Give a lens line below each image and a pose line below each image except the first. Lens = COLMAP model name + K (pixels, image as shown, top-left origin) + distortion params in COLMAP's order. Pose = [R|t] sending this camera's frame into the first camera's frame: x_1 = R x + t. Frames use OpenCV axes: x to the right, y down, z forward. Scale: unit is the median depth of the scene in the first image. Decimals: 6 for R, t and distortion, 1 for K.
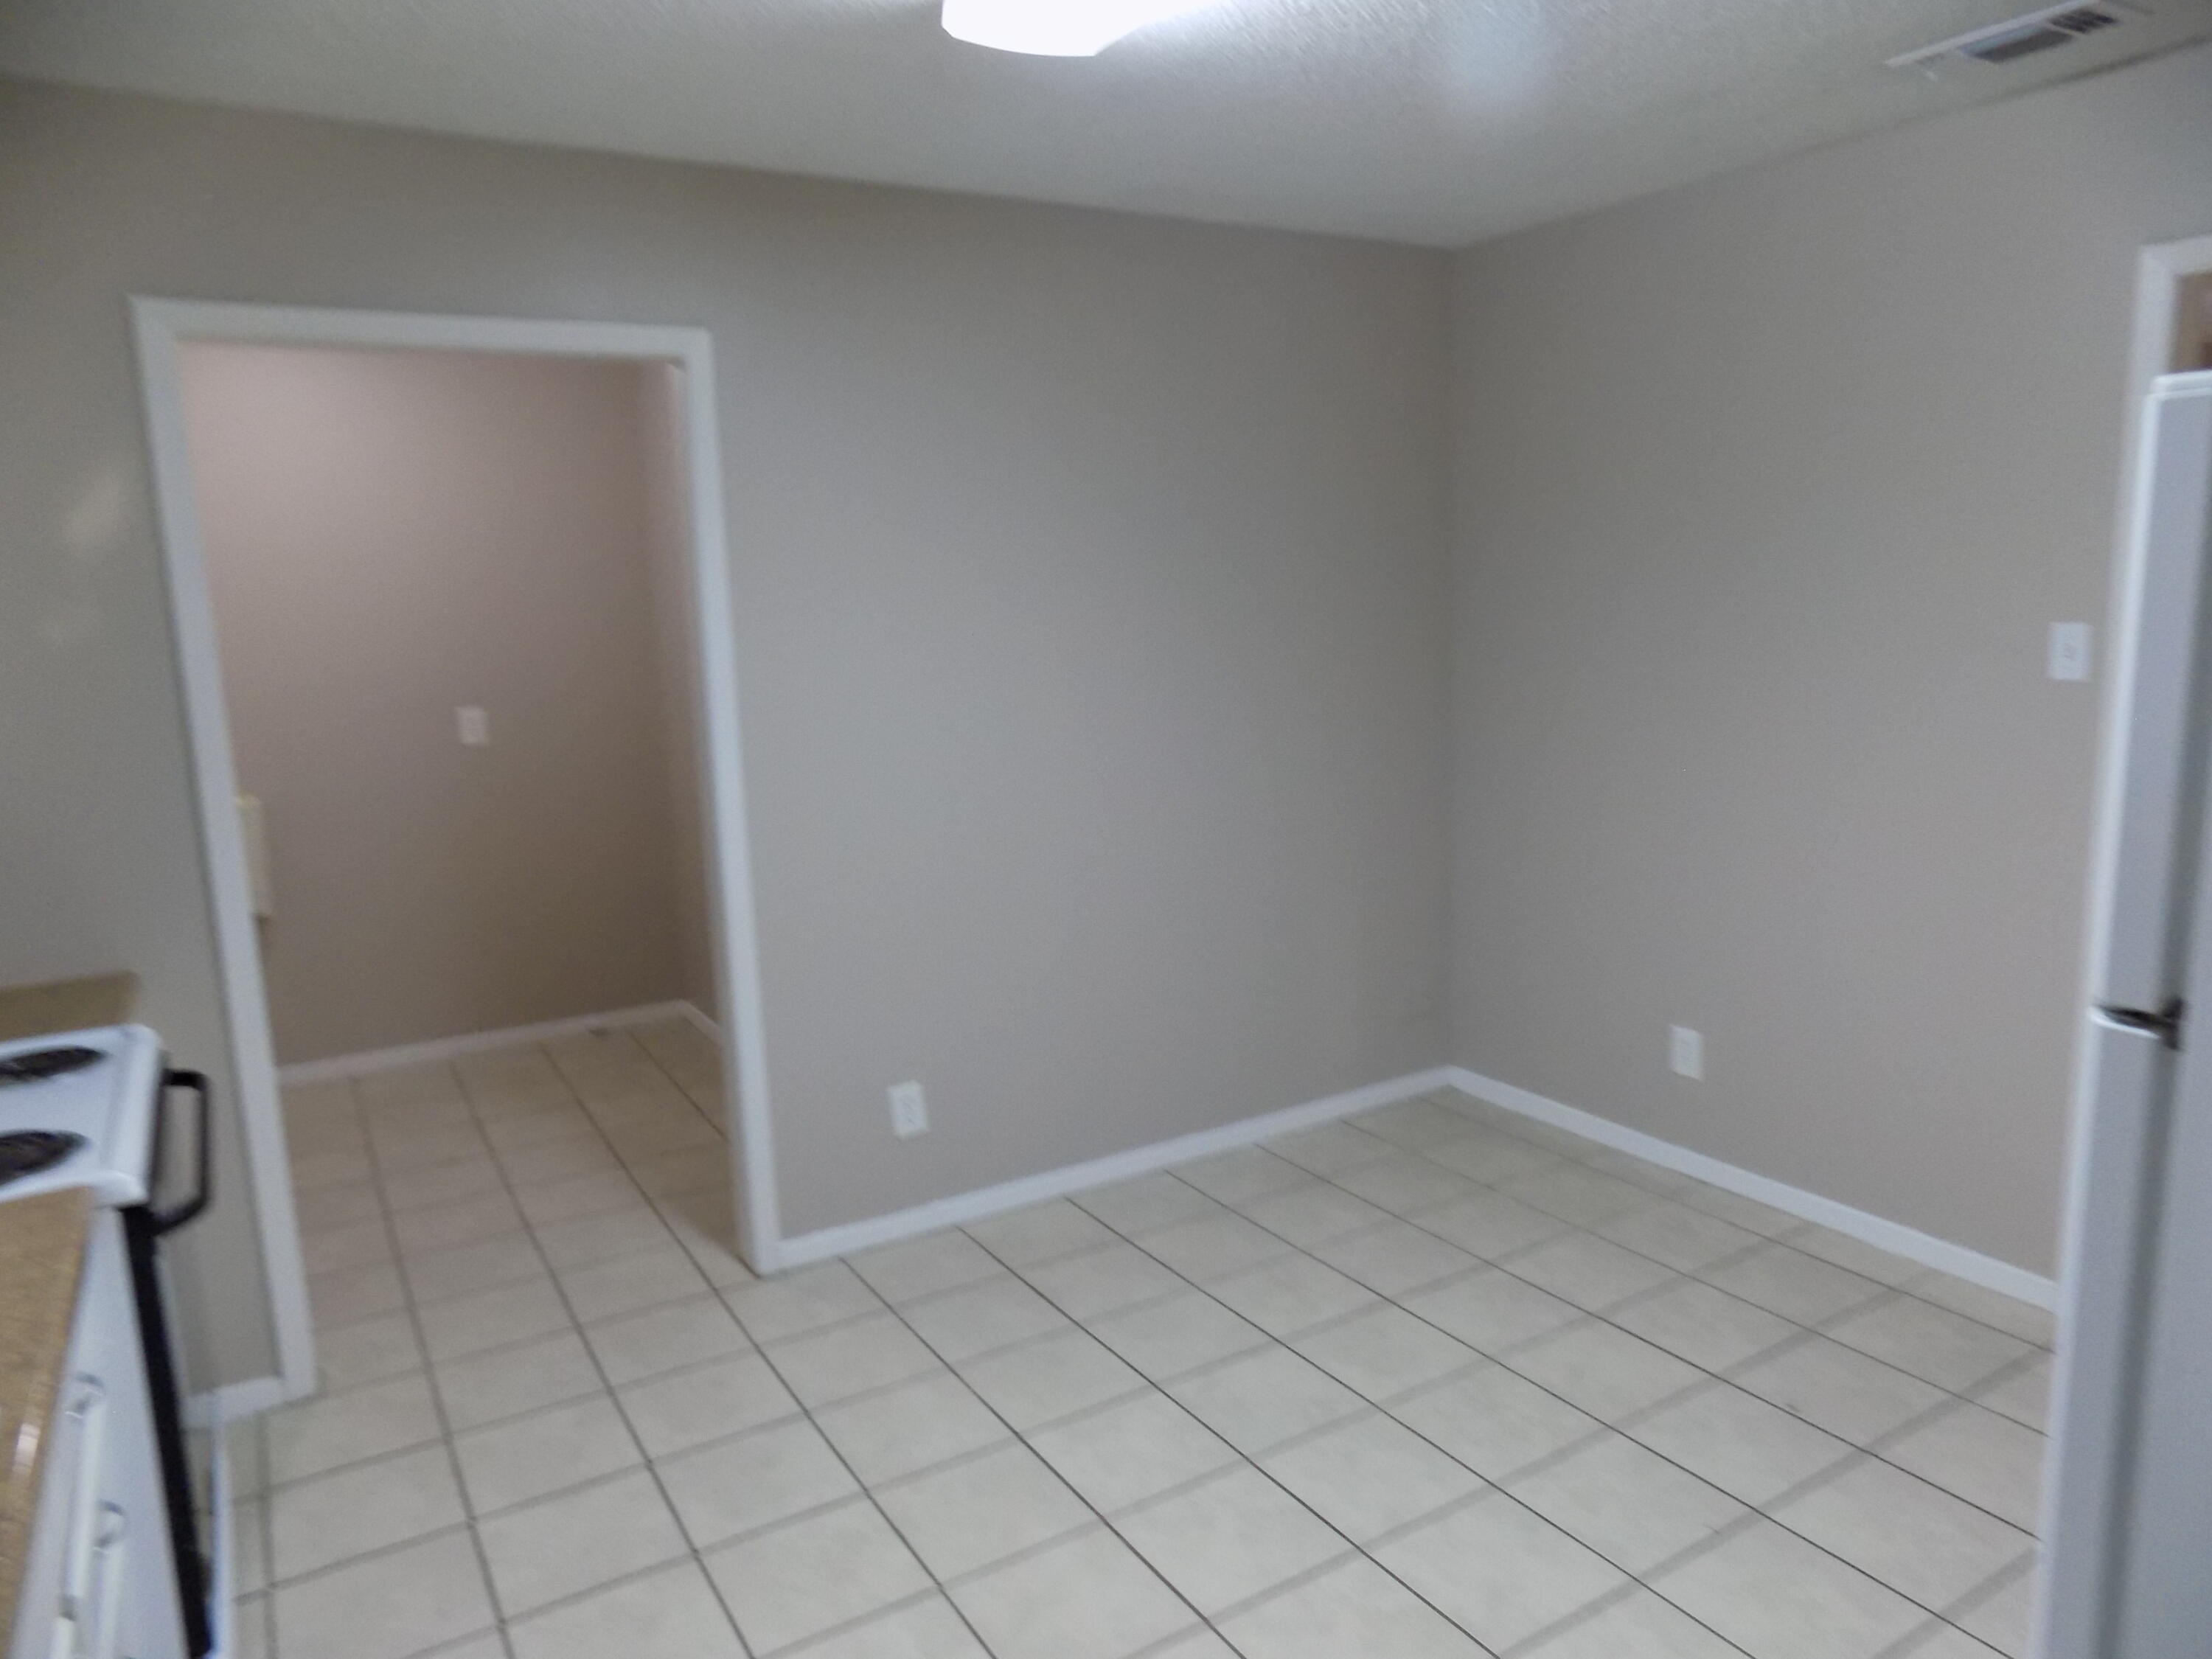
lens RADIAL K [[1480.1, 0, 1115.2], [0, 1480.1, 833.4], [0, 0, 1]] dist [-0.066674, 0.057949]
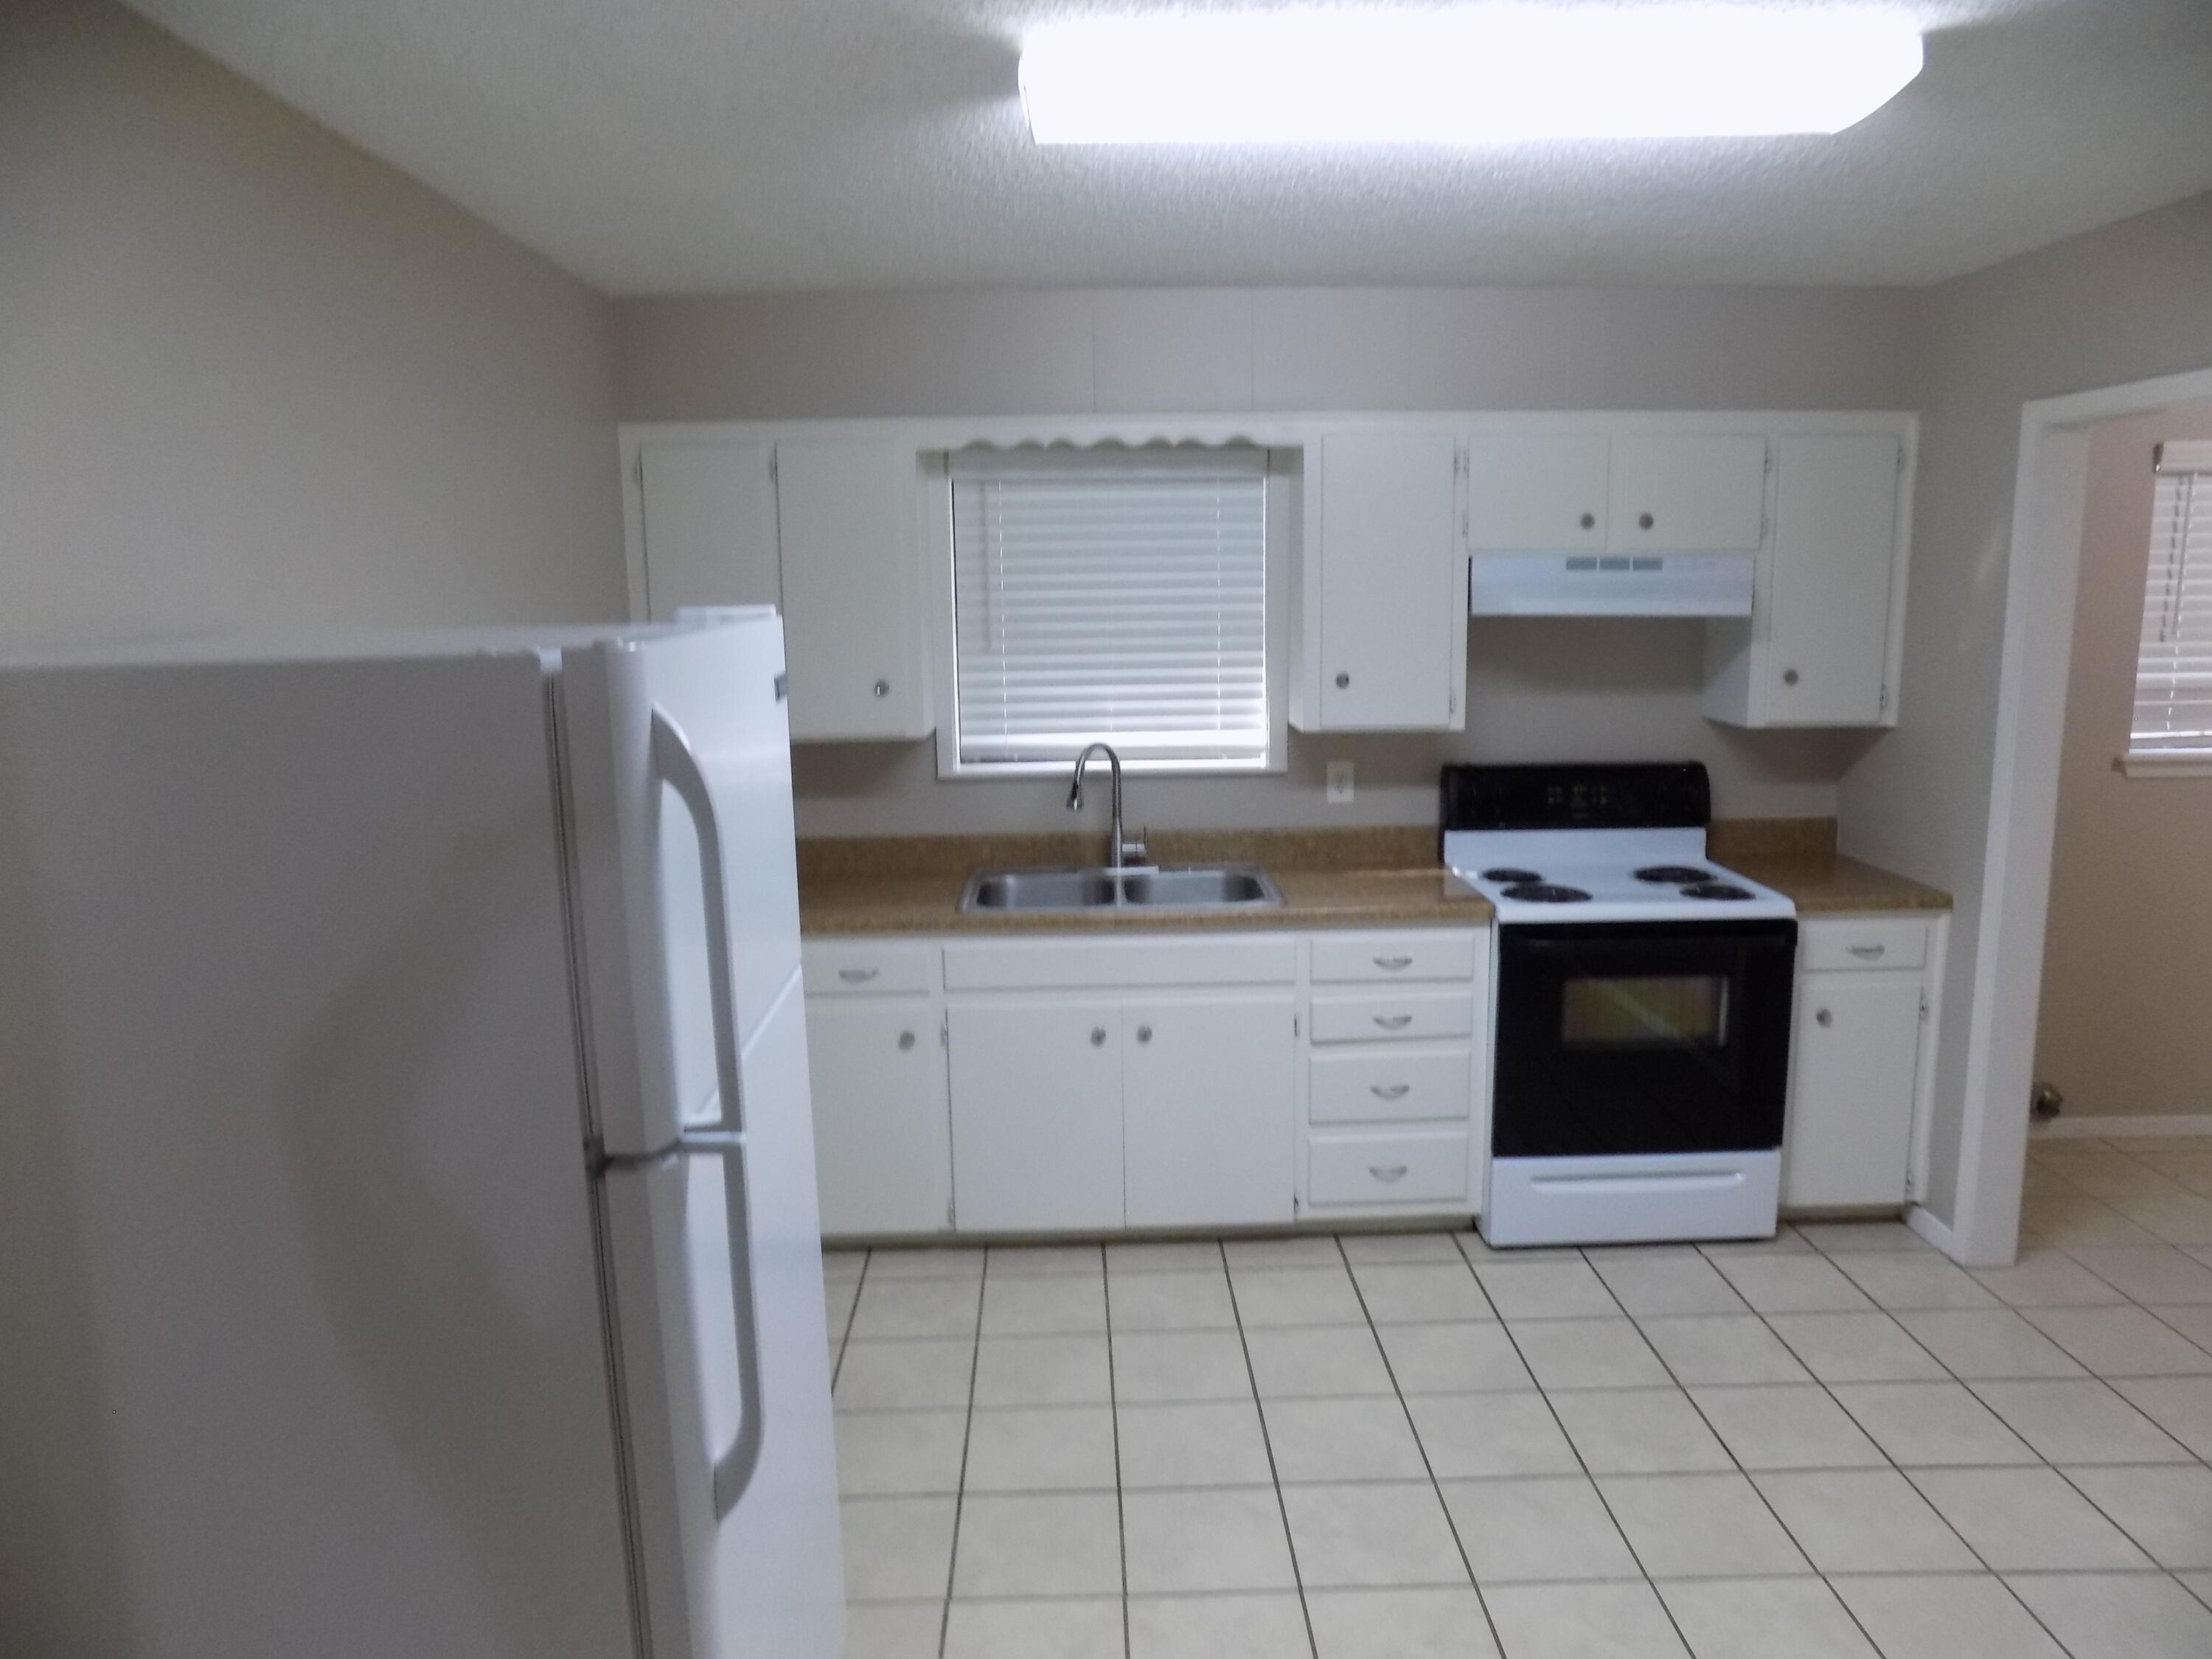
lens RADIAL K [[1480.1, 0, 1109.2], [0, 1480.1, 827.6], [0, 0, 1]] dist [-0.066674, 0.057949]
pose [[-0.495875, 0.189439, -0.847479, 0.926493], [-0.113746, 0.953338, 0.279657, -0.275941], [0.860912, 0.235072, -0.451188, 0.975367]]
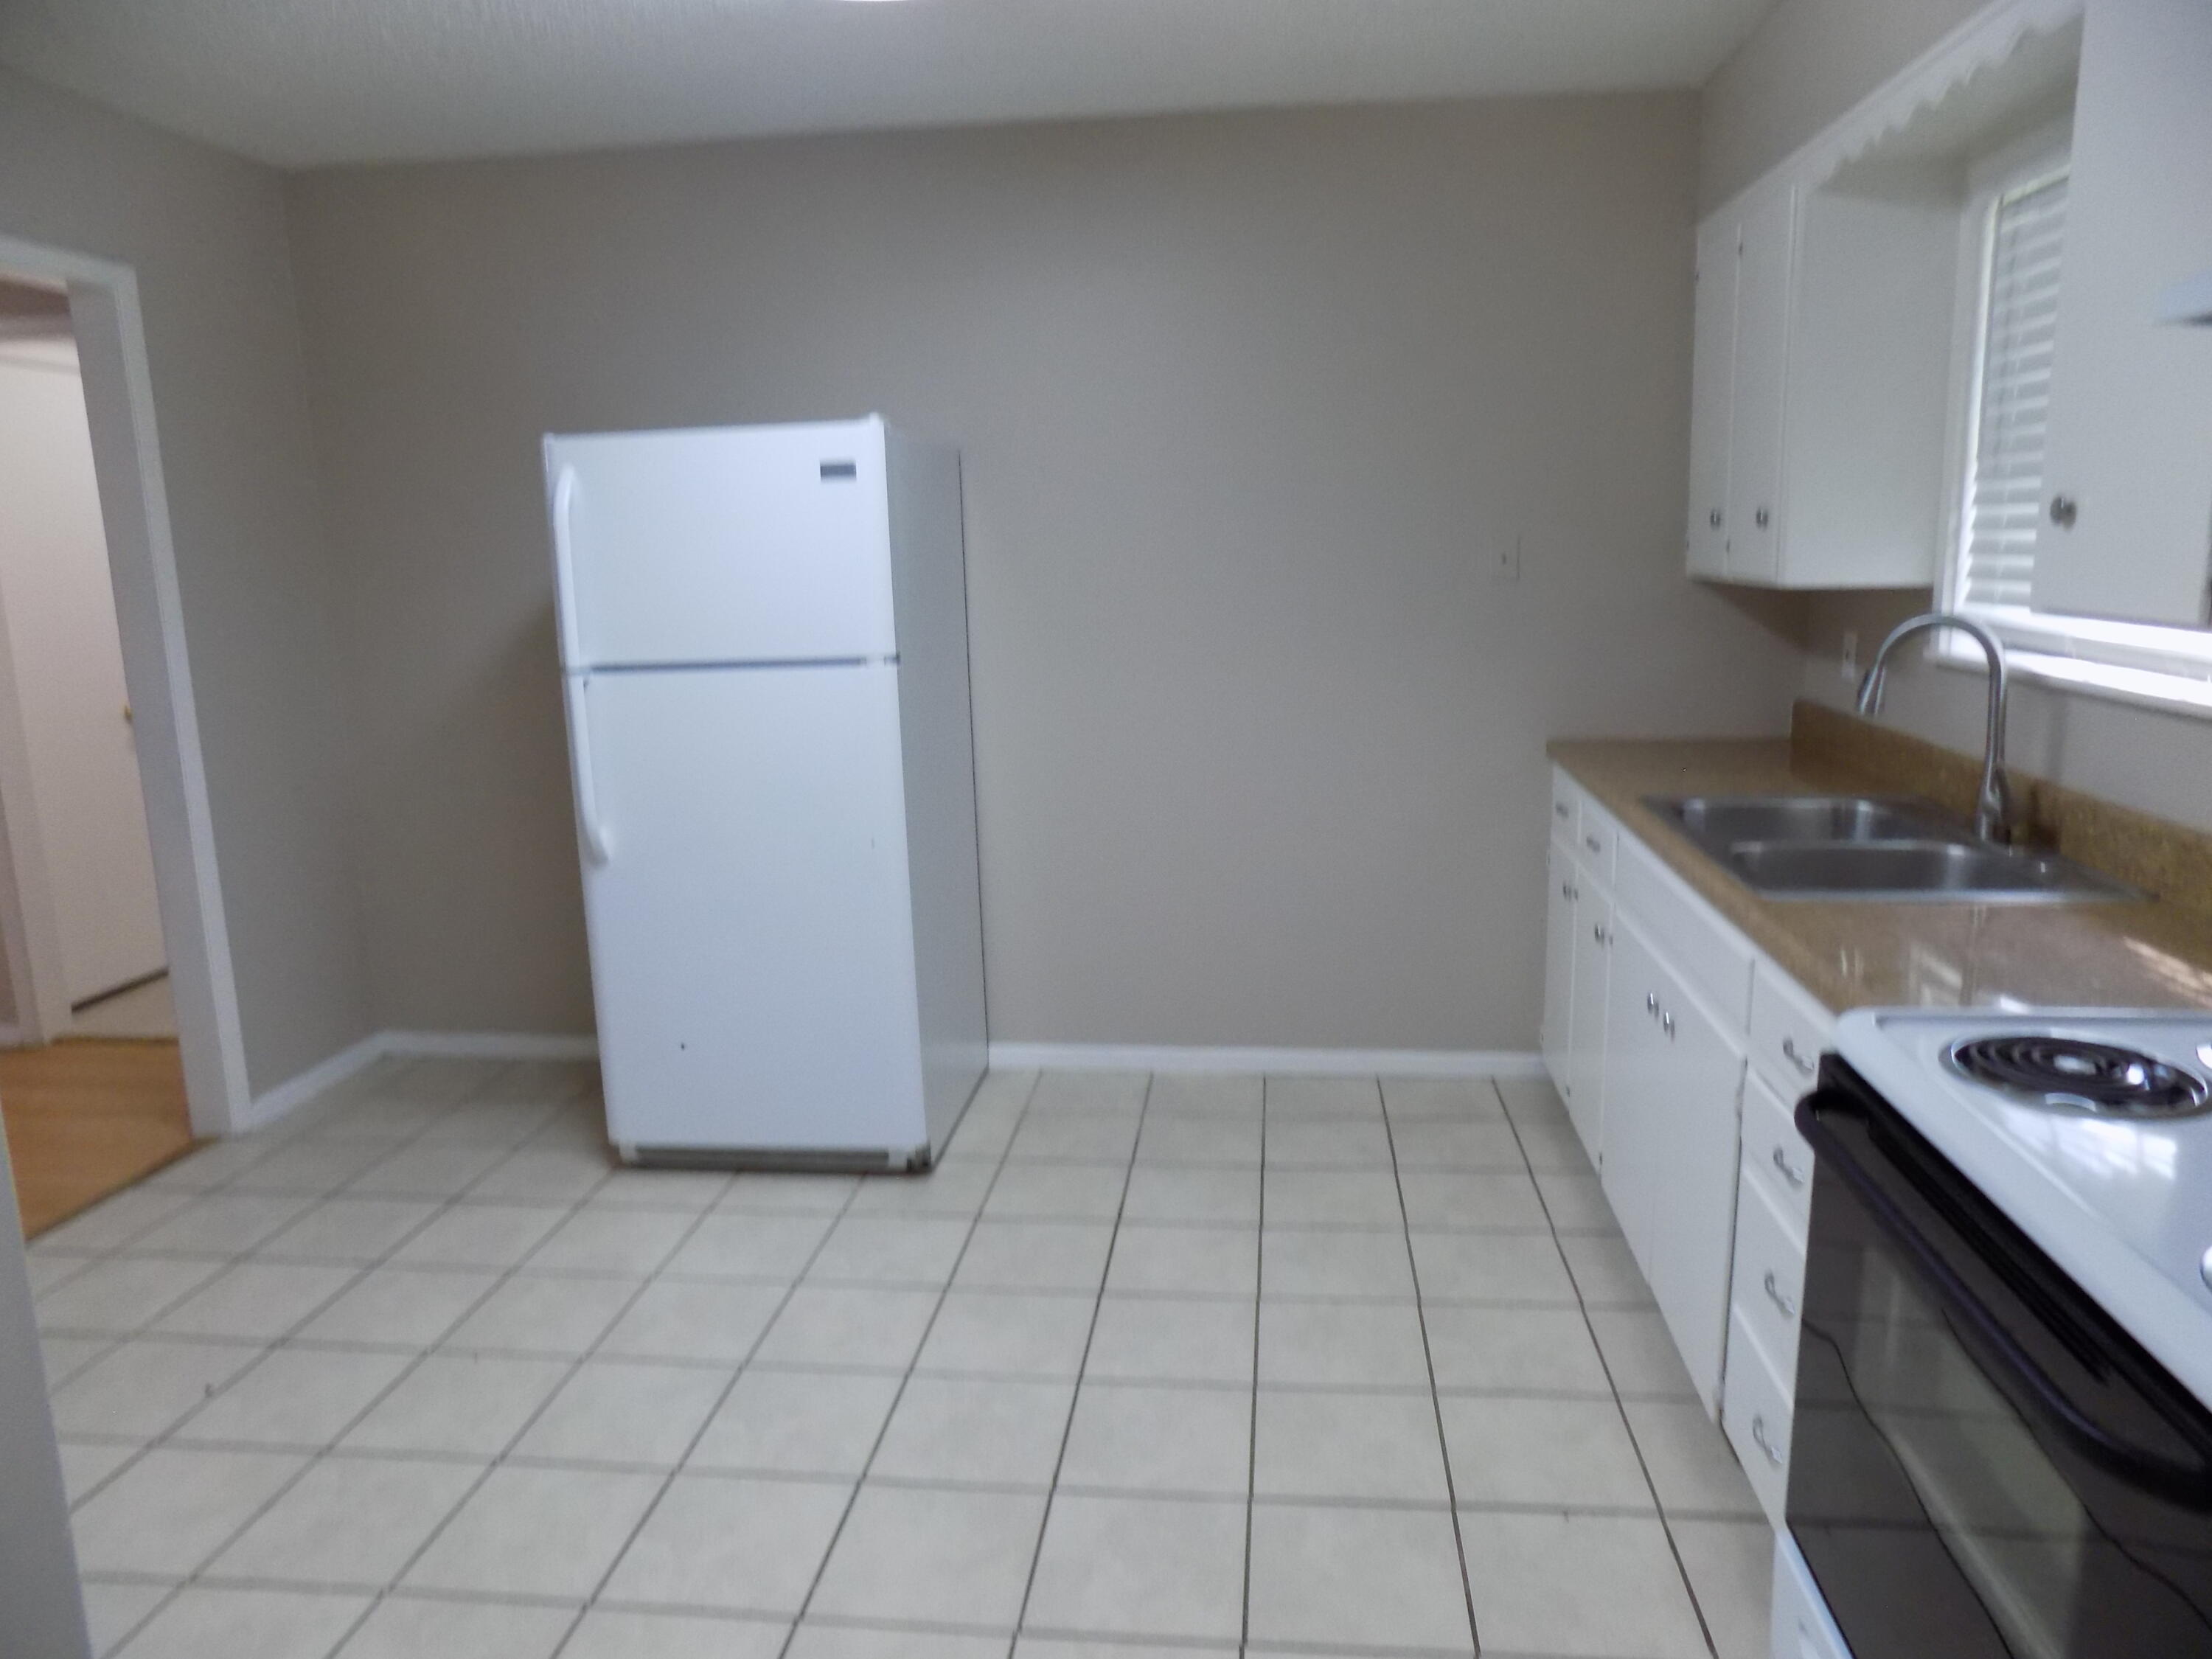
lens RADIAL K [[1480.1, 0, 1125.6], [0, 1480.1, 813.5], [0, 0, 1]] dist [-0.066674, 0.057949]
pose [[-0.796795, -0.054870, 0.601754, -0.591147], [0.152396, 0.945428, 0.287997, -0.152160], [-0.584717, 0.321179, -0.744950, 1.303385]]
